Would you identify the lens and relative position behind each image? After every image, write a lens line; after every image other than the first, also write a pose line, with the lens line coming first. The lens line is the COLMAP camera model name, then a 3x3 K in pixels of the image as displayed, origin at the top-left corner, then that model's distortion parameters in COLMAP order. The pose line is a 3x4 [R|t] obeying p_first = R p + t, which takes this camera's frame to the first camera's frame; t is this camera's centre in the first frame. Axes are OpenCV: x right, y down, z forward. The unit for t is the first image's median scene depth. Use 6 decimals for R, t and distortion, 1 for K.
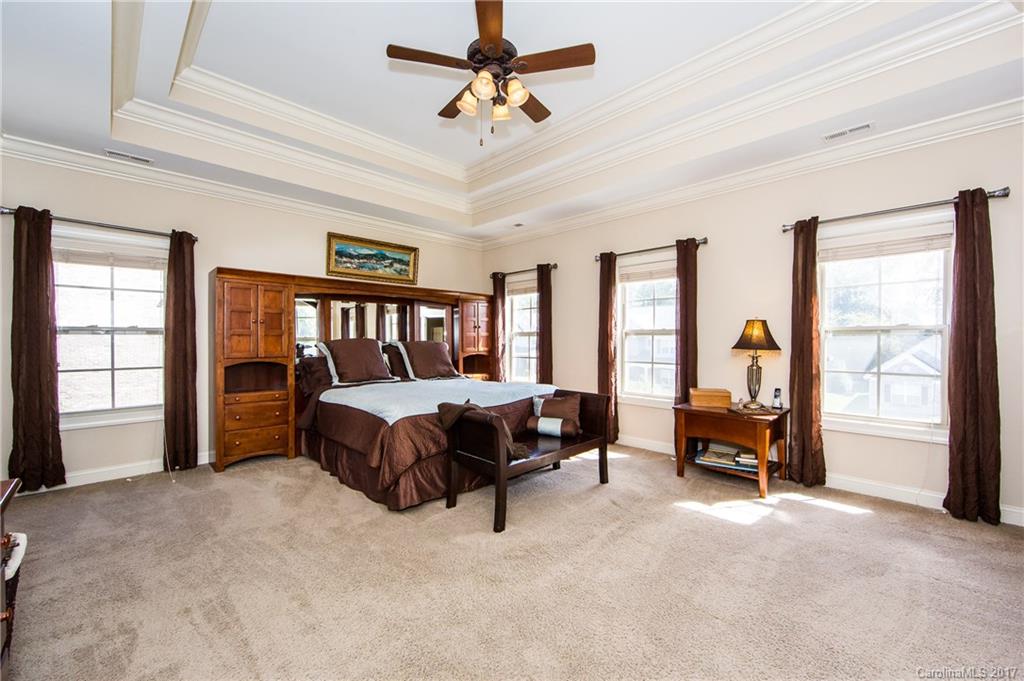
lens RADIAL K [[409.4, 0, 512.5], [0, 409.4, 342.5], [0, 0, 1]] dist [0.011141, -0.001312]
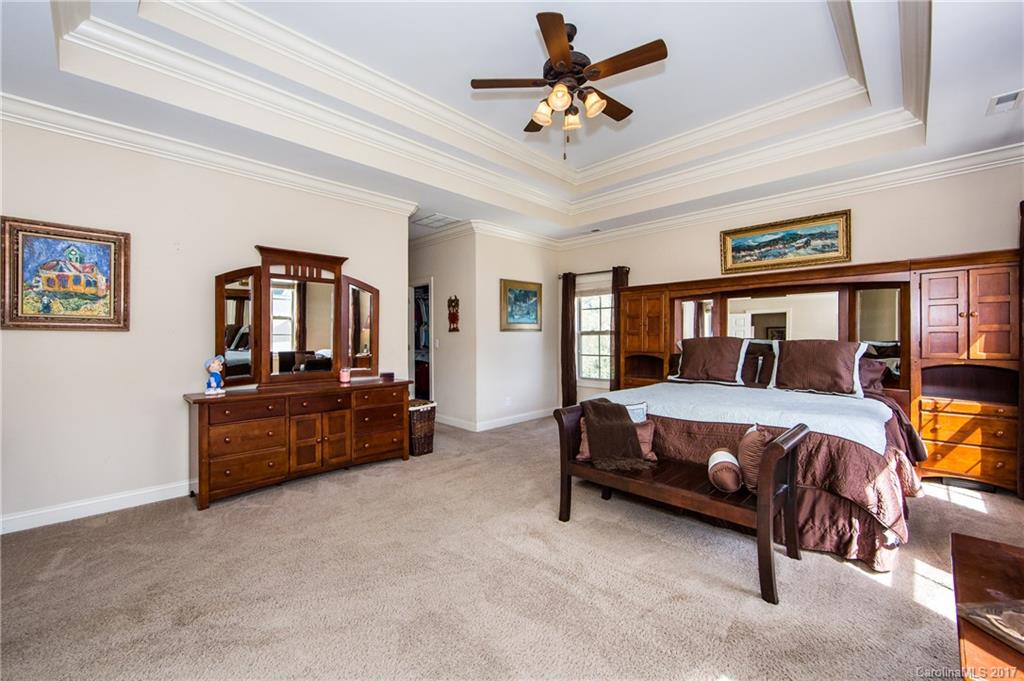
lens RADIAL K [[409.4, 0, 512.1], [0, 409.4, 335.7], [0, 0, 1]] dist [0.011141, -0.001312]
pose [[0.008726, 0.000149, -0.999962, 0.554687], [-0.002773, 0.999996, 0.000125, -0.010194], [0.999958, 0.002772, 0.008726, 0.466115]]
